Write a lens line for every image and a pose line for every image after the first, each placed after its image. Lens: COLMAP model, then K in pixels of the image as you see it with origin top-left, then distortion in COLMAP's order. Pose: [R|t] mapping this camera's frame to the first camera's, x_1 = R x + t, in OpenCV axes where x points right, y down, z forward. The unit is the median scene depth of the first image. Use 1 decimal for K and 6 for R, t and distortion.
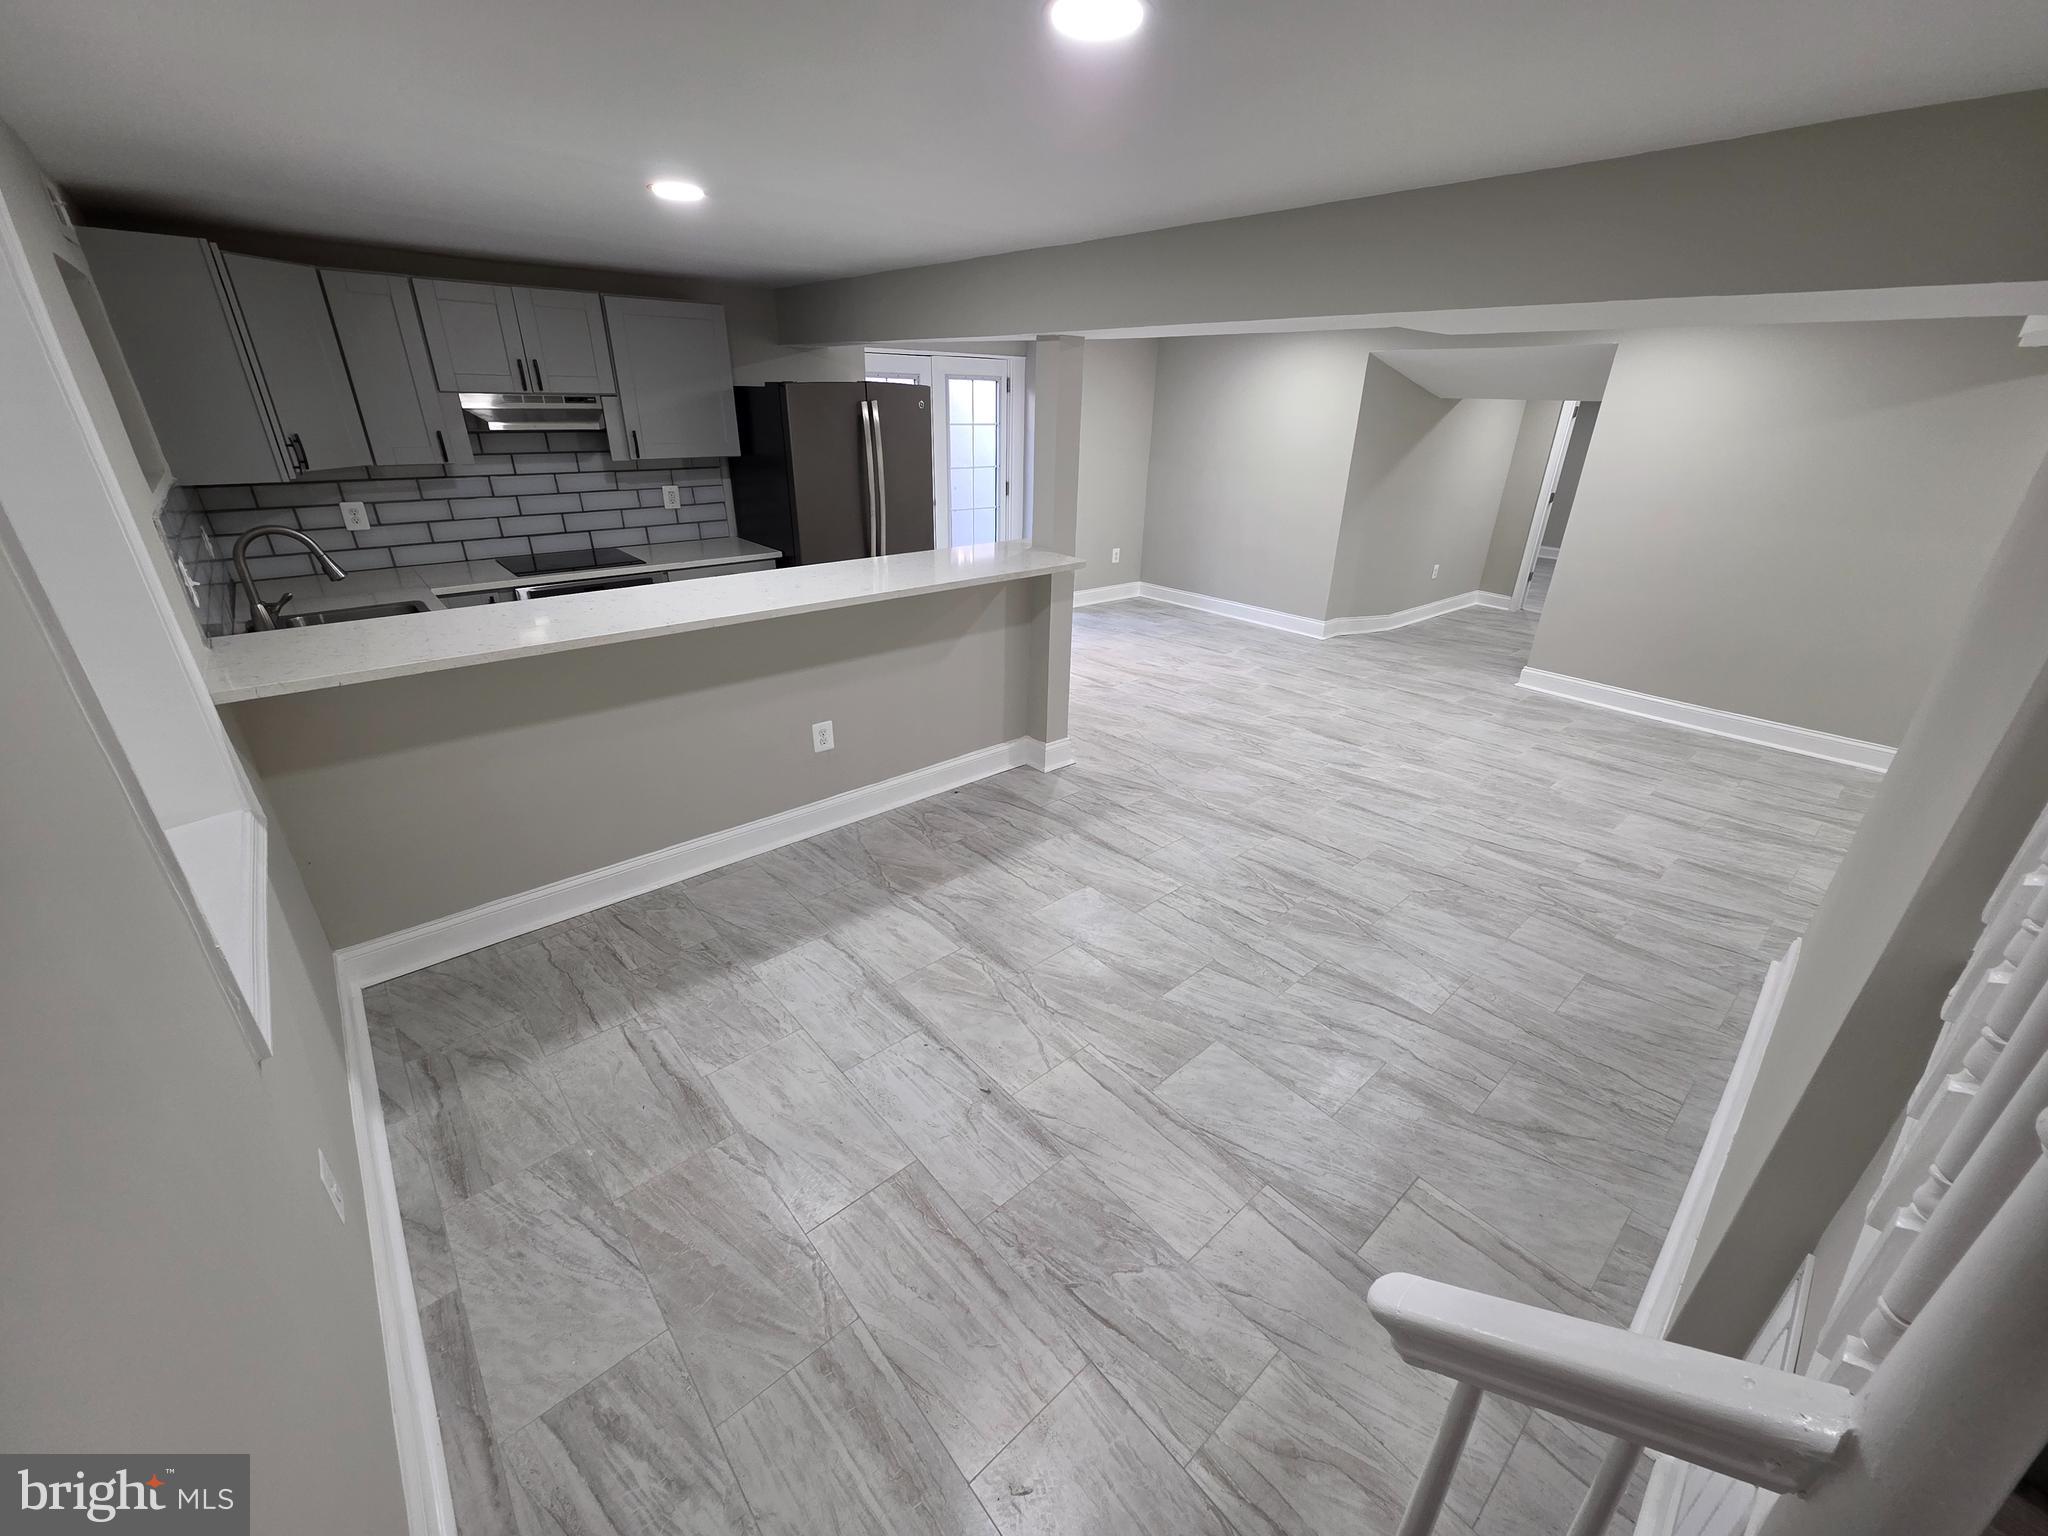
lens RADIAL K [[812.6, 0, 1023.0], [0, 812.6, 764.4], [0, 0, 1]] dist [0.003991, 0.000114]
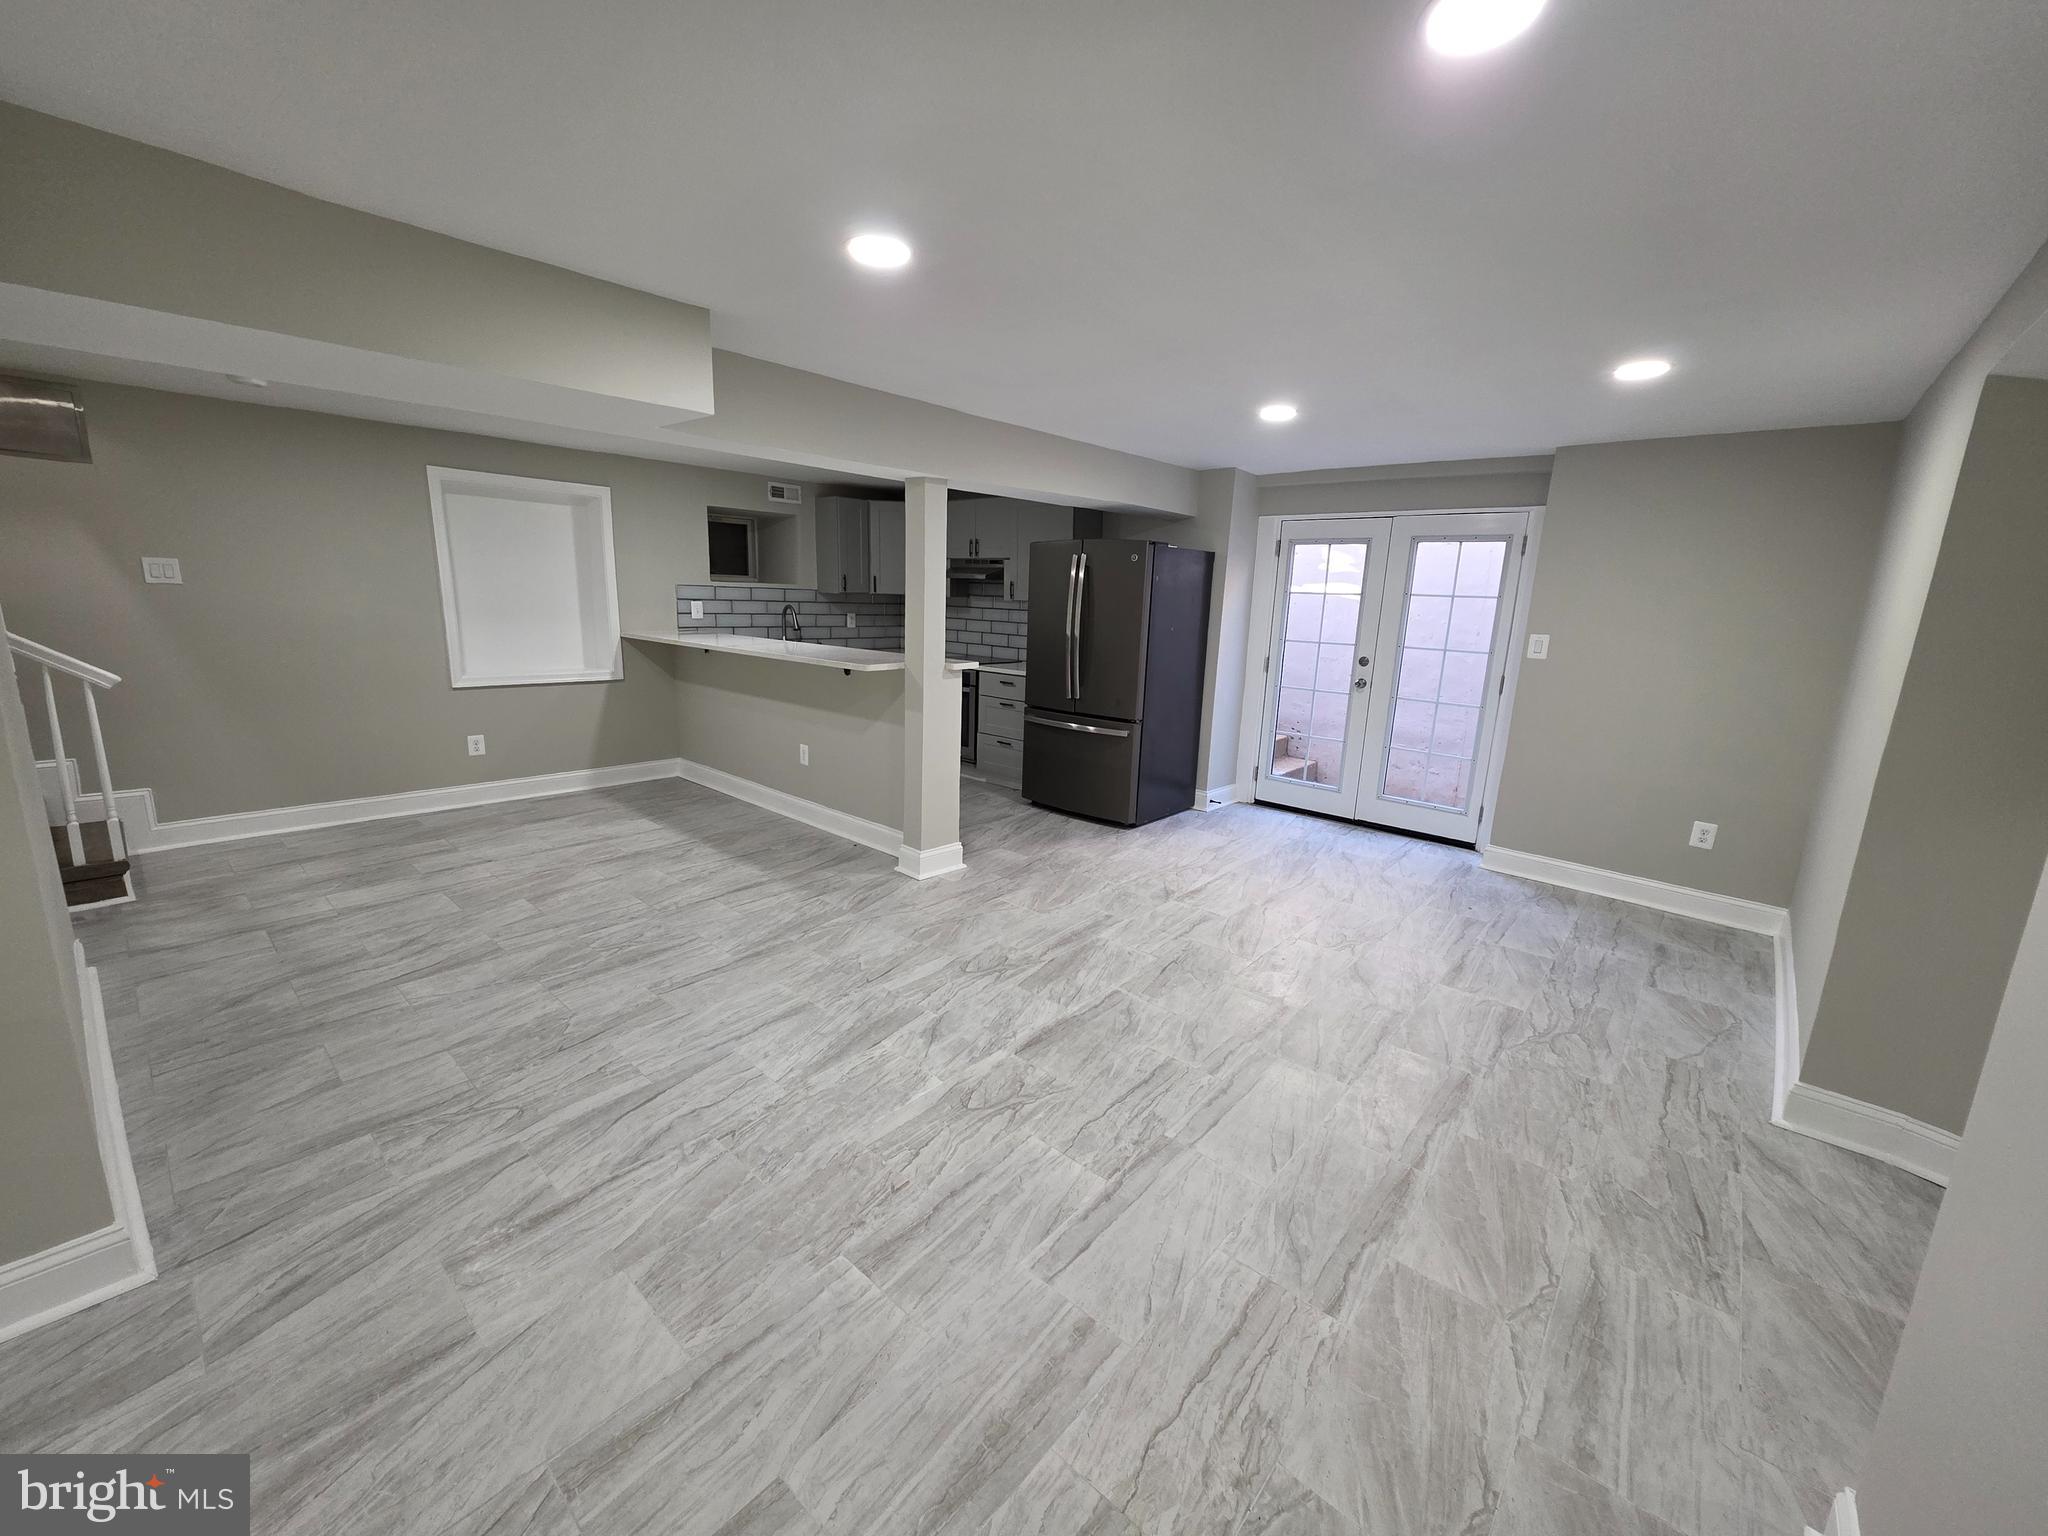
lens RADIAL K [[812.6, 0, 1023.0], [0, 812.6, 764.4], [0, 0, 1]] dist [0.003991, 0.000114]
pose [[0.131041, 0.194012, -0.972208, 1.074675], [-0.438927, 0.890664, 0.118578, -0.317629], [0.888916, 0.411190, 0.201871, 0.914929]]
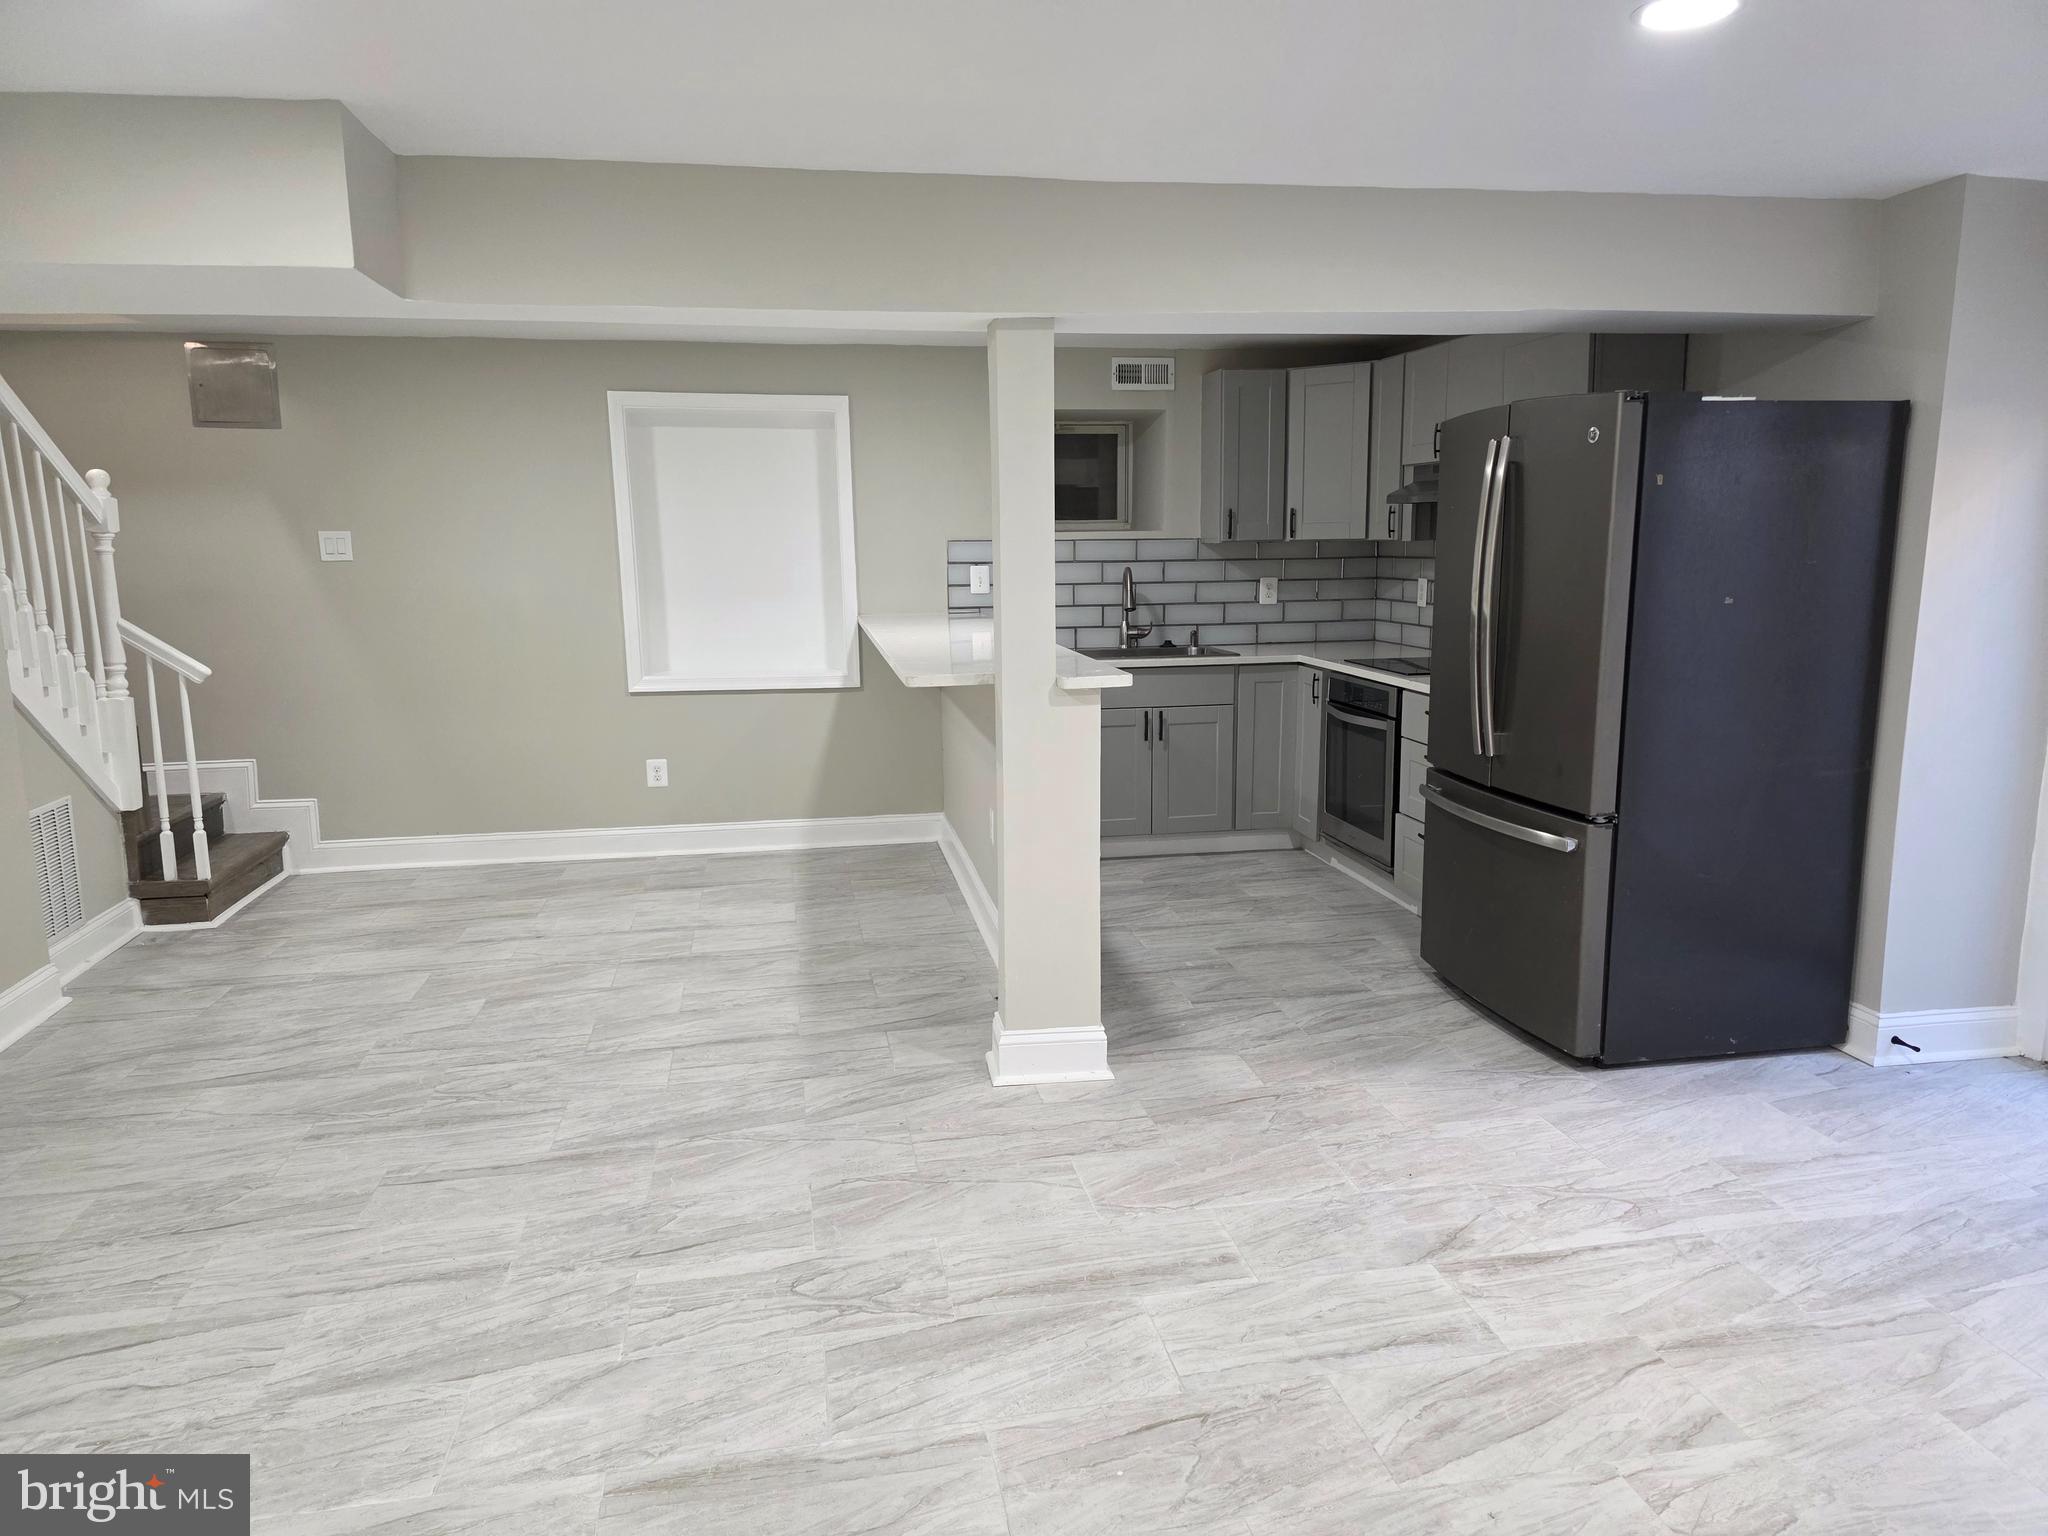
lens RADIAL K [[1368.5, 0, 1041.8], [0, 1368.5, 778.8], [0, 0, 1]] dist [0.073412, -0.073169]
pose [[-0.502337, 0.143256, -0.852722, 0.812723], [-0.356361, 0.864231, 0.355121, -0.521597], [0.787822, 0.482268, -0.383084, 1.348866]]
